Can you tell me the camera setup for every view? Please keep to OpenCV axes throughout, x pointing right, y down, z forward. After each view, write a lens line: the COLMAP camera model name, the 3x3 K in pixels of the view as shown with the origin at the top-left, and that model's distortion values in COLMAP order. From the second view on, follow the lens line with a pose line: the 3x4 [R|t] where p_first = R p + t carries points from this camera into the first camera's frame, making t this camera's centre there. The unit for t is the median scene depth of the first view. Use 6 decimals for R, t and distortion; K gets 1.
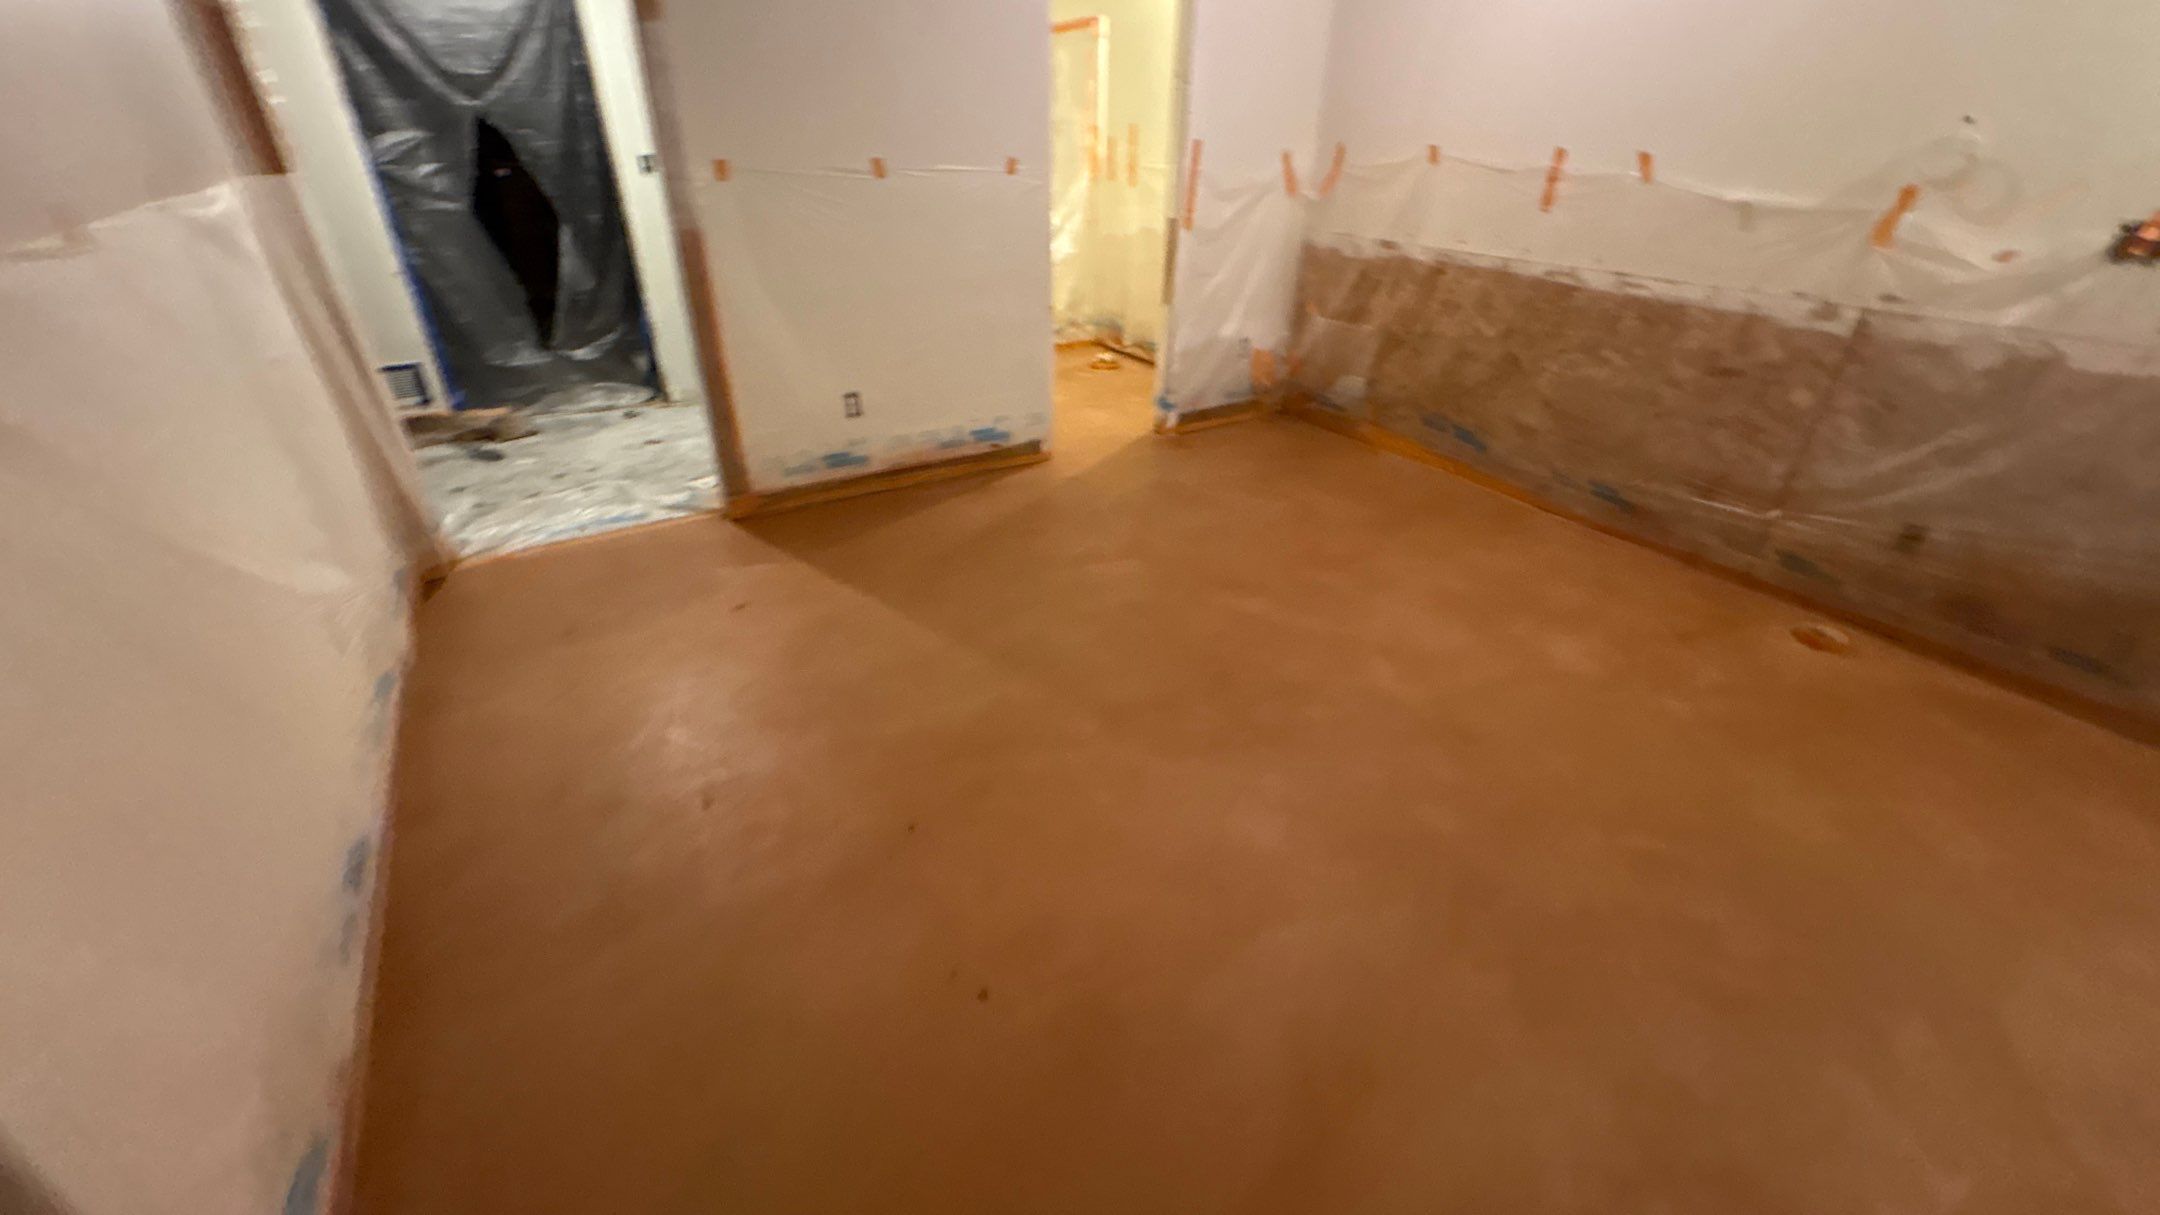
lens RADIAL K [[857.8, 0, 1083.4], [0, 857.8, 602.6], [0, 0, 1]] dist [-0.000719, -0.000495]
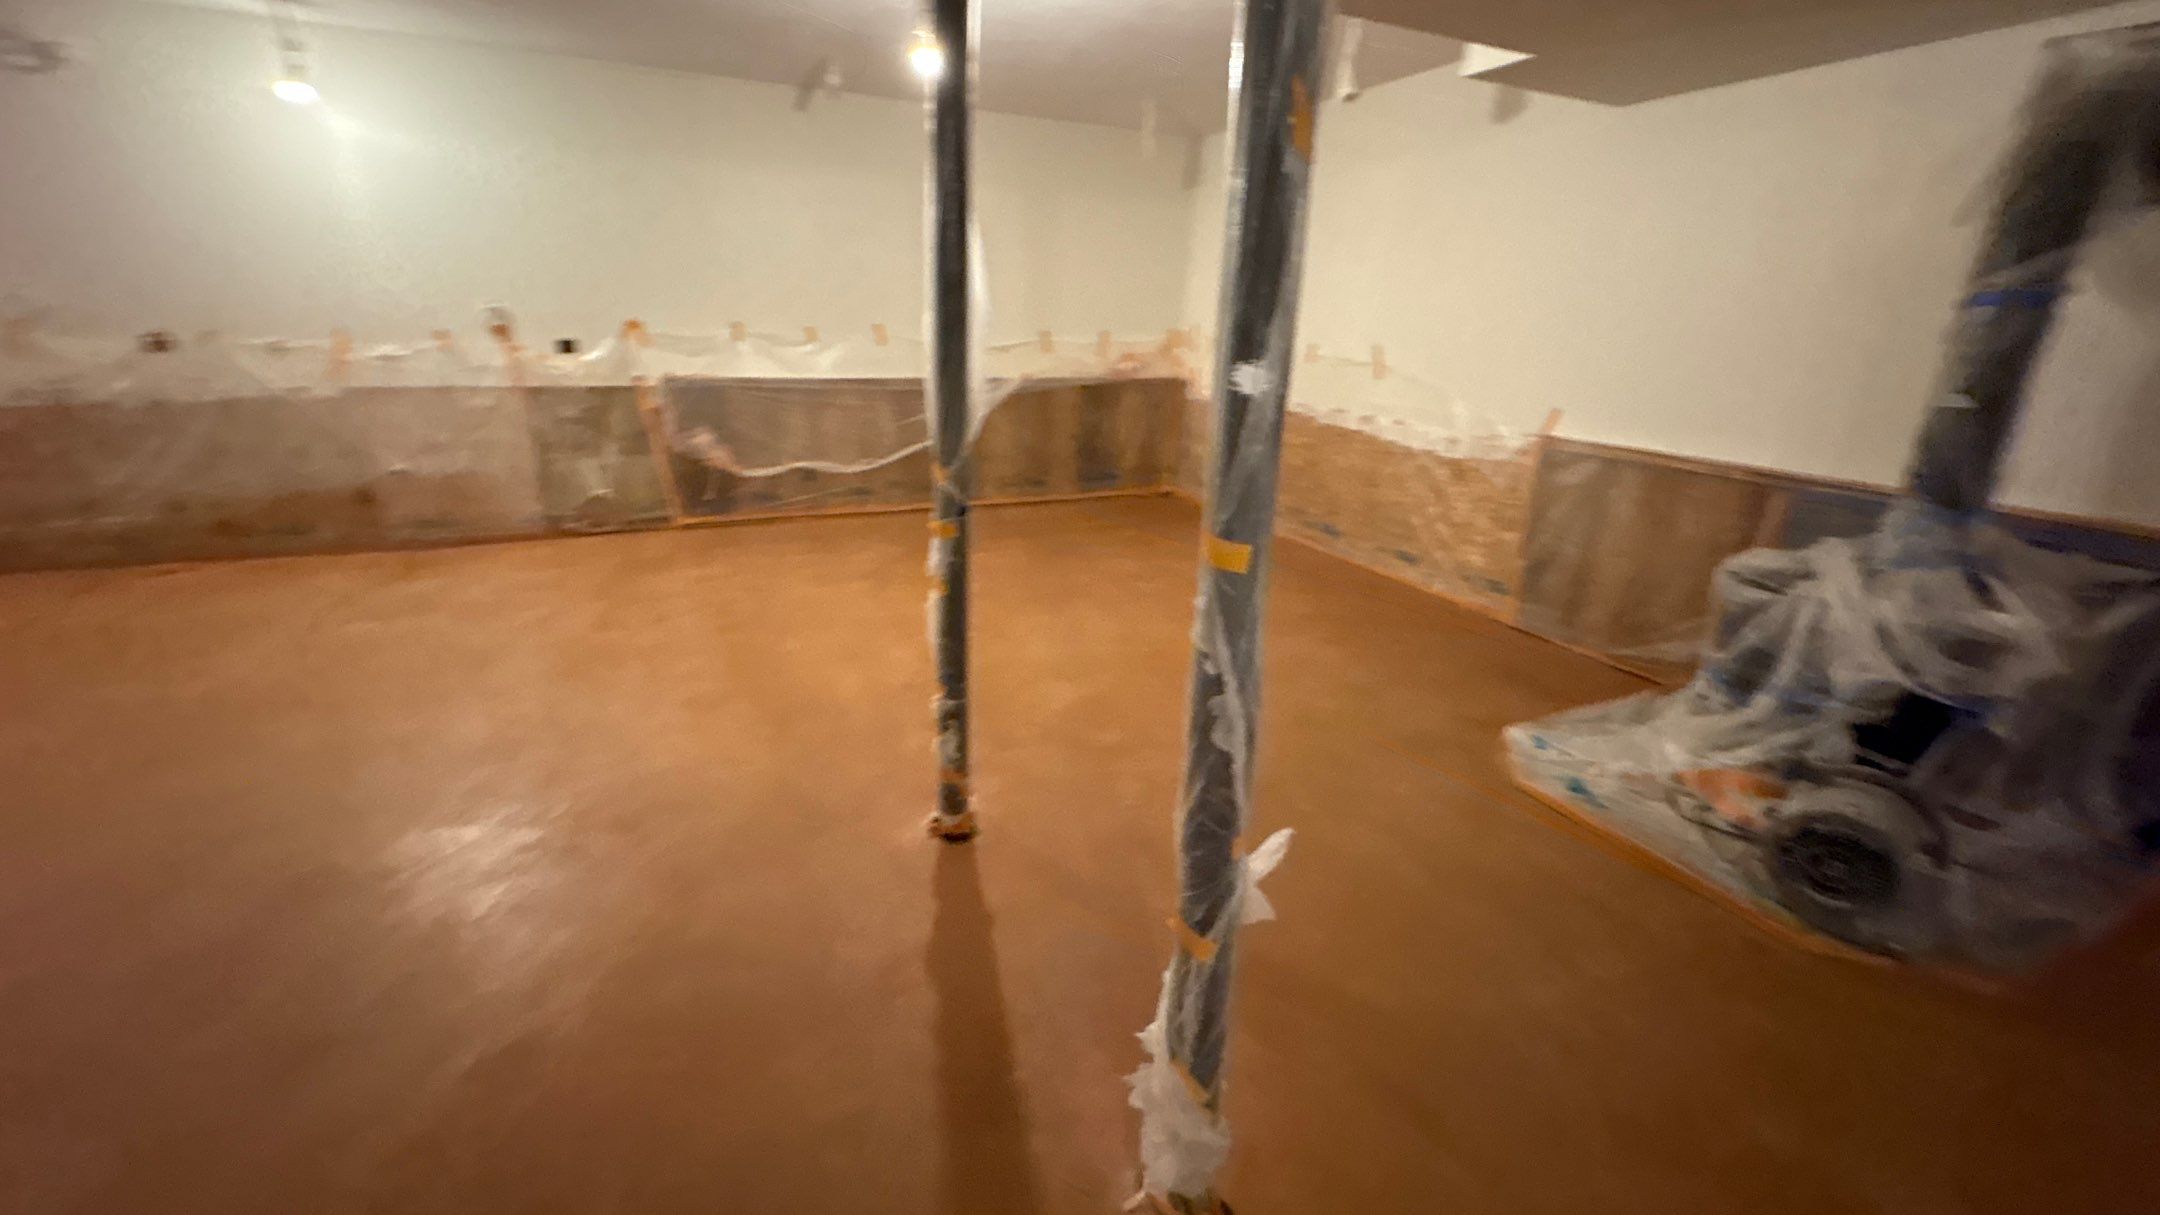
lens RADIAL K [[857.8, 0, 1079.2], [0, 857.8, 603.8], [0, 0, 1]] dist [-0.000719, -0.000495]
pose [[0.111773, -0.328235, 0.937960, -0.407539], [0.458474, 0.854448, 0.244376, 0.381824], [-0.881651, 0.402715, 0.245991, -0.734409]]
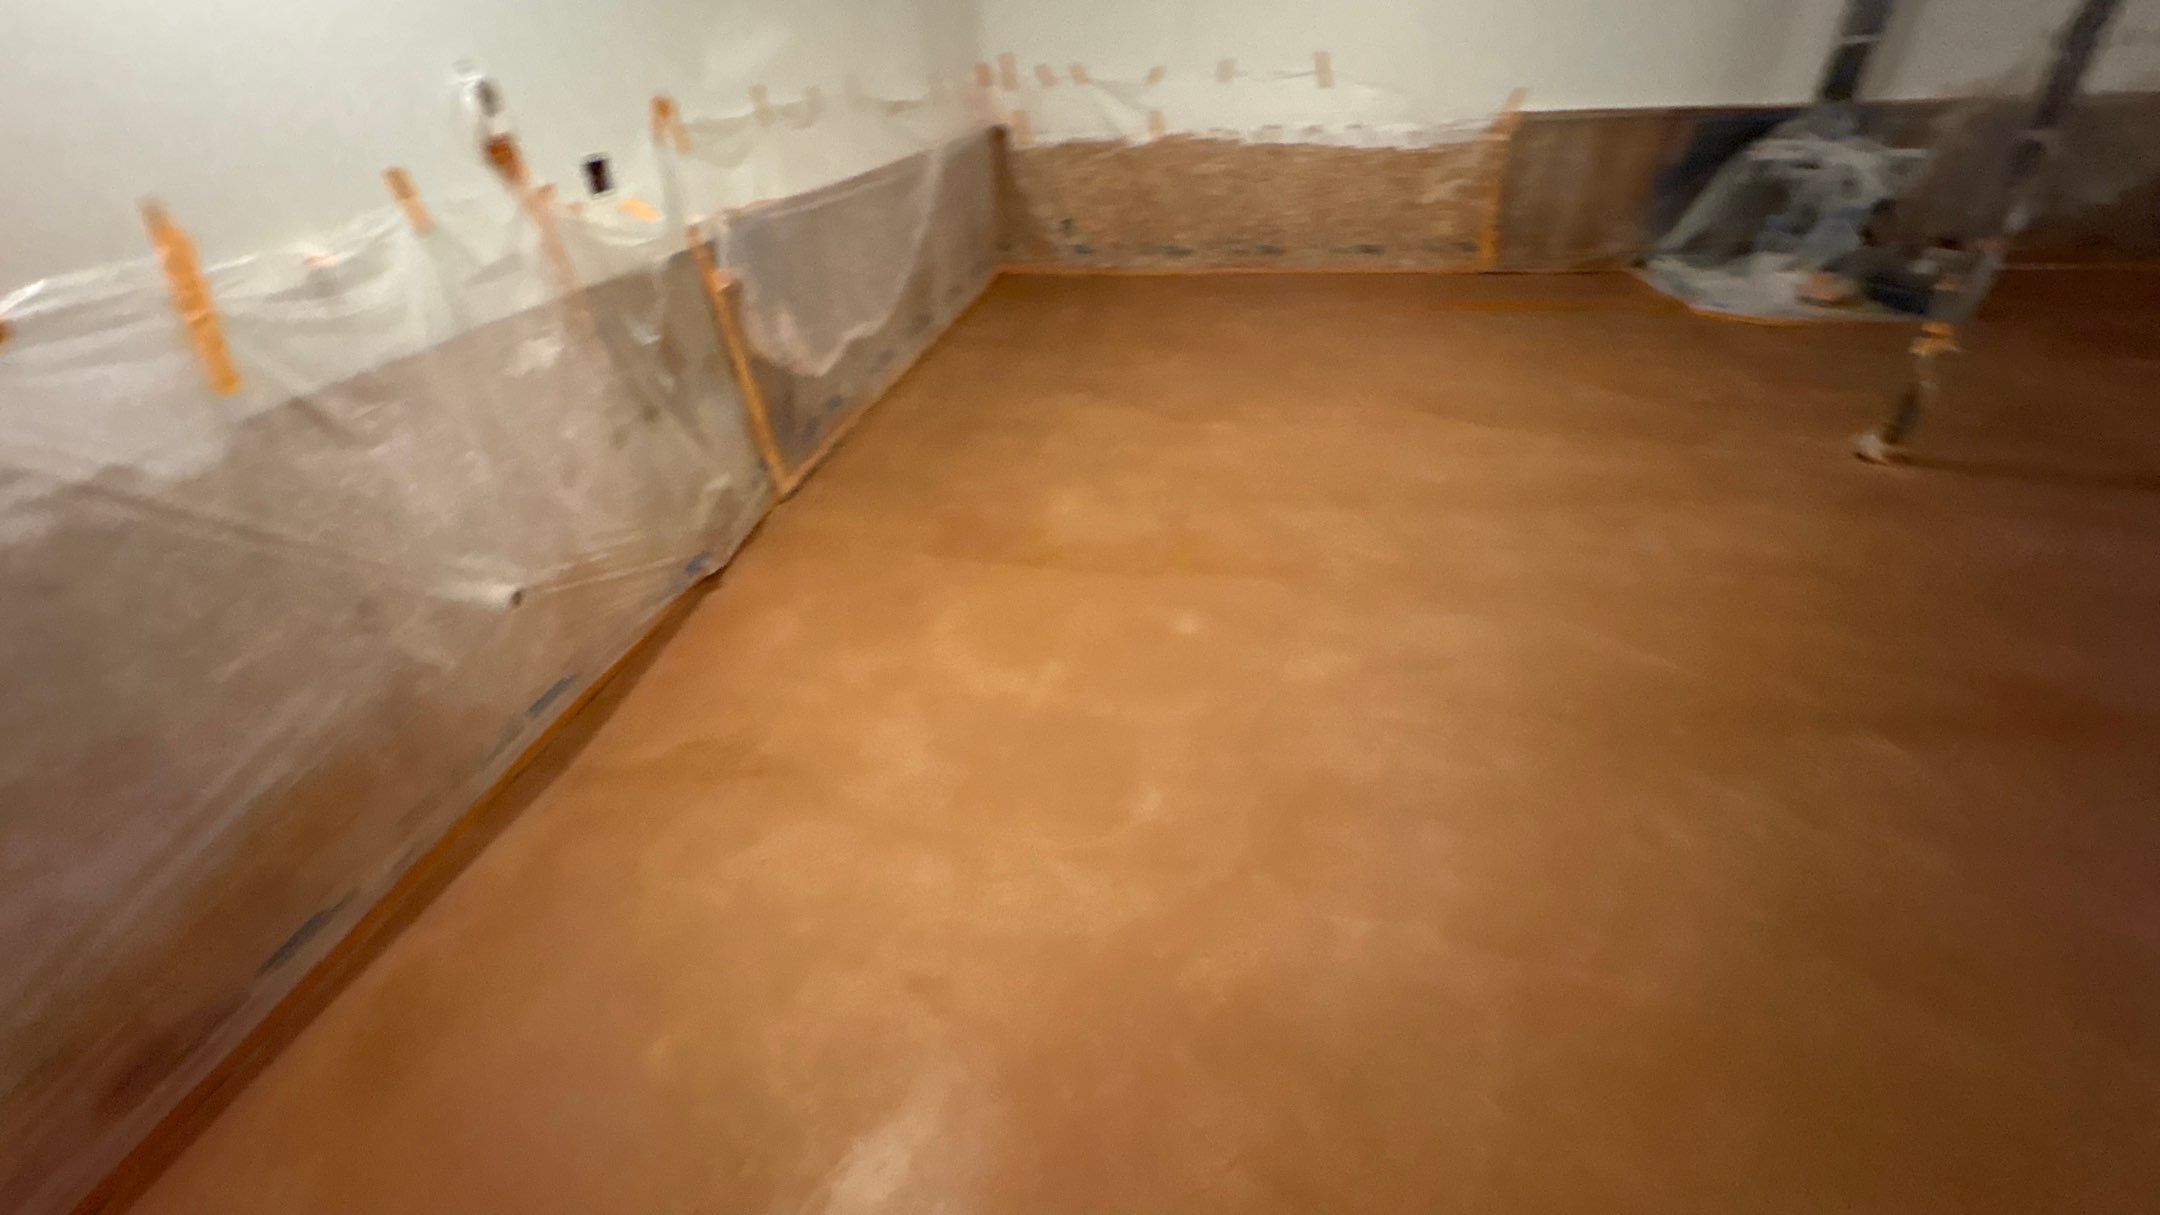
lens RADIAL K [[857.8, 0, 1074.8], [0, 857.8, 597.0], [0, 0, 1]] dist [-0.000719, -0.000495]
pose [[-0.764596, -0.331360, 0.552805, 0.296507], [0.338704, 0.523142, 0.782050, -0.235494], [-0.548336, 0.785189, -0.287759, 0.429987]]
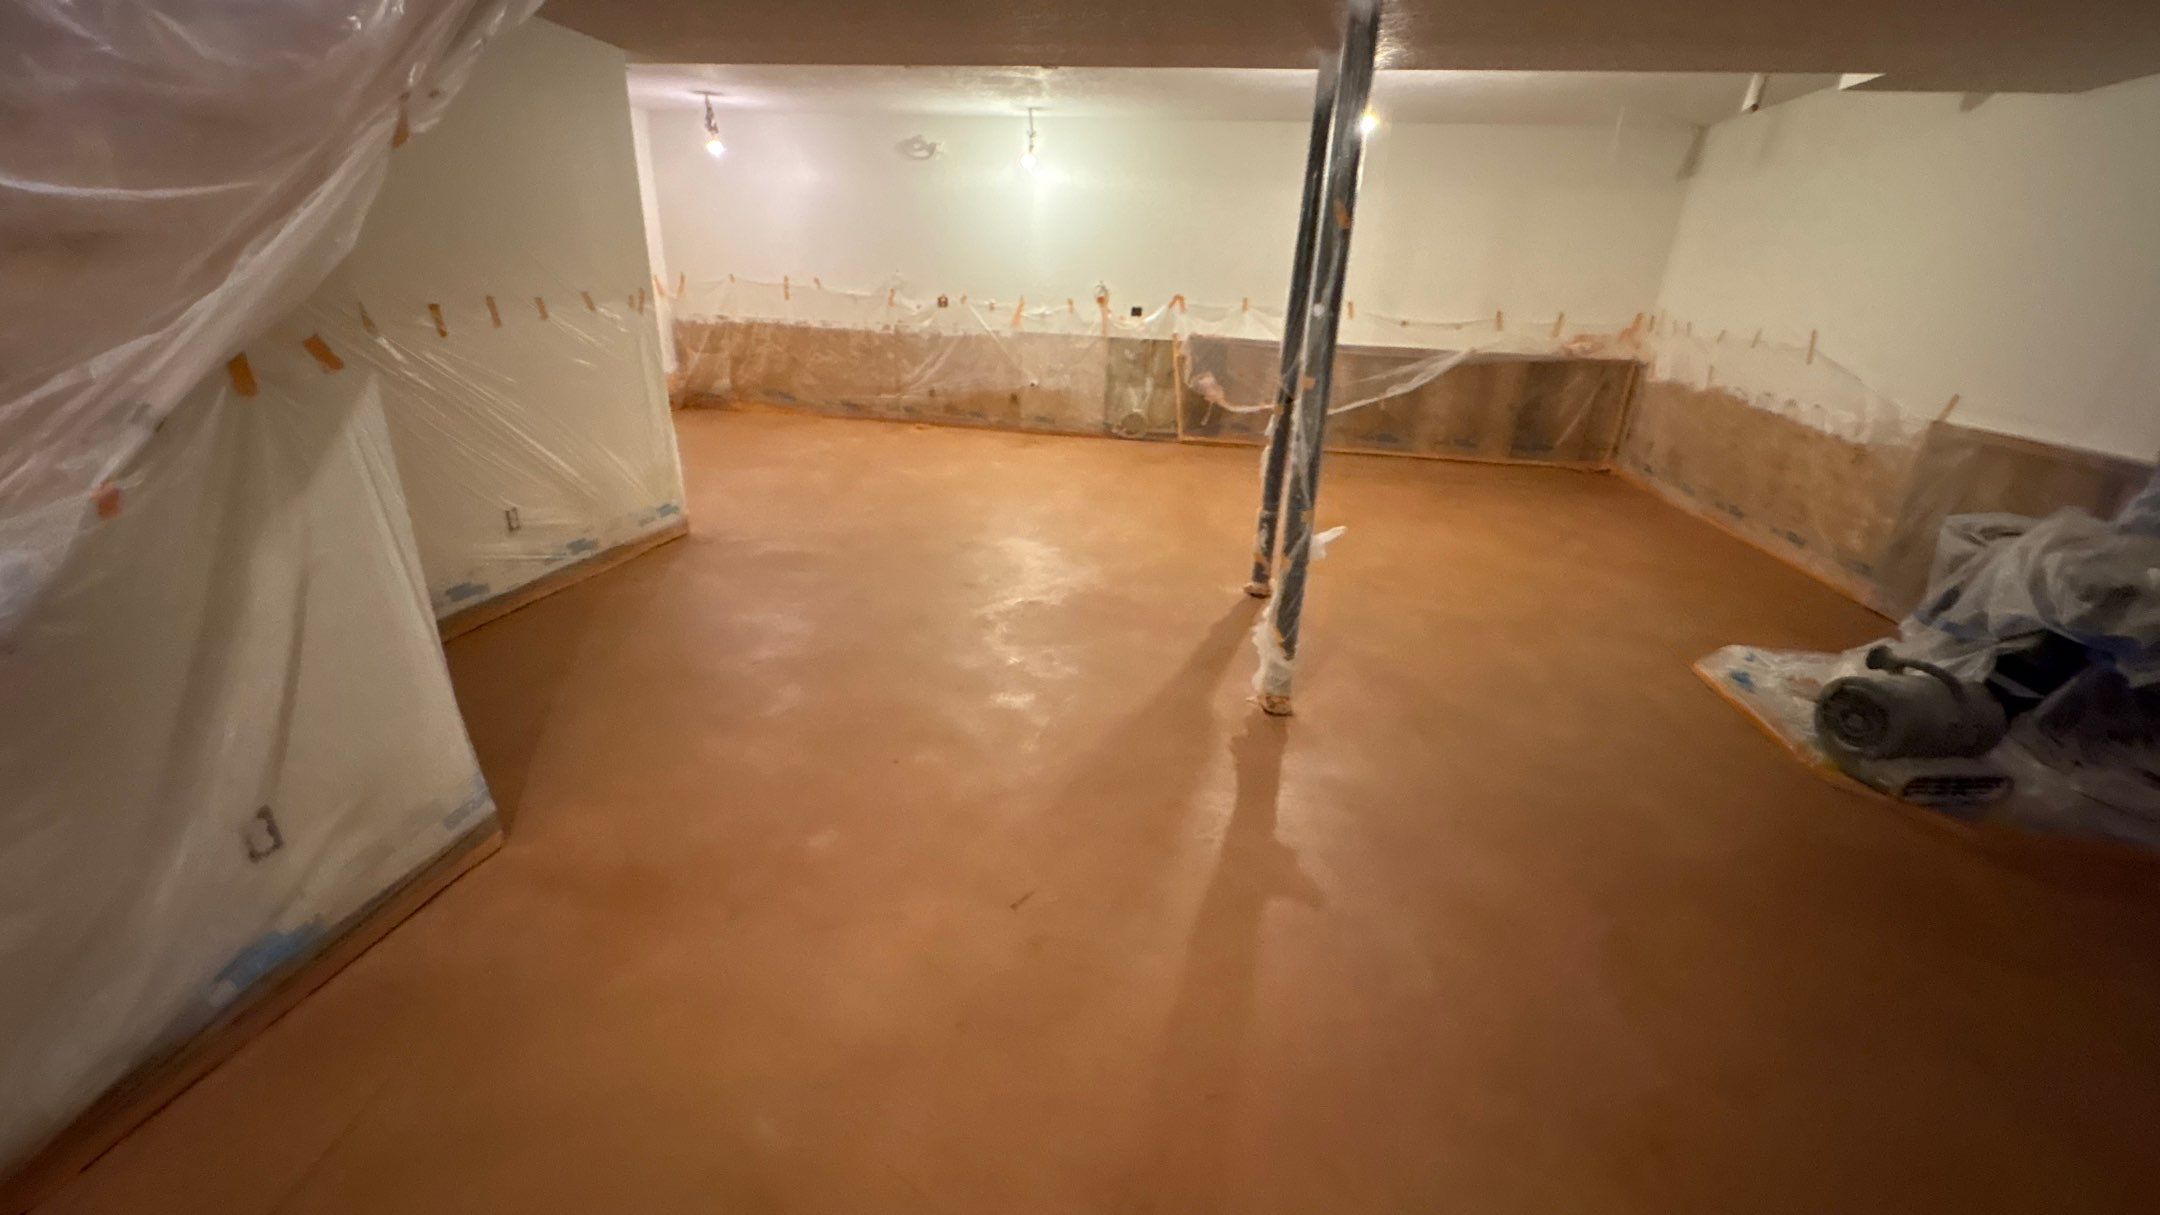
lens RADIAL K [[857.8, 0, 1083.6], [0, 857.8, 605.6], [0, 0, 1]] dist [-0.000719, -0.000495]
pose [[0.655963, -0.257897, 0.709367, -0.840698], [0.338877, 0.940398, 0.028525, 0.565334], [-0.674444, 0.221677, 0.704262, -1.076212]]
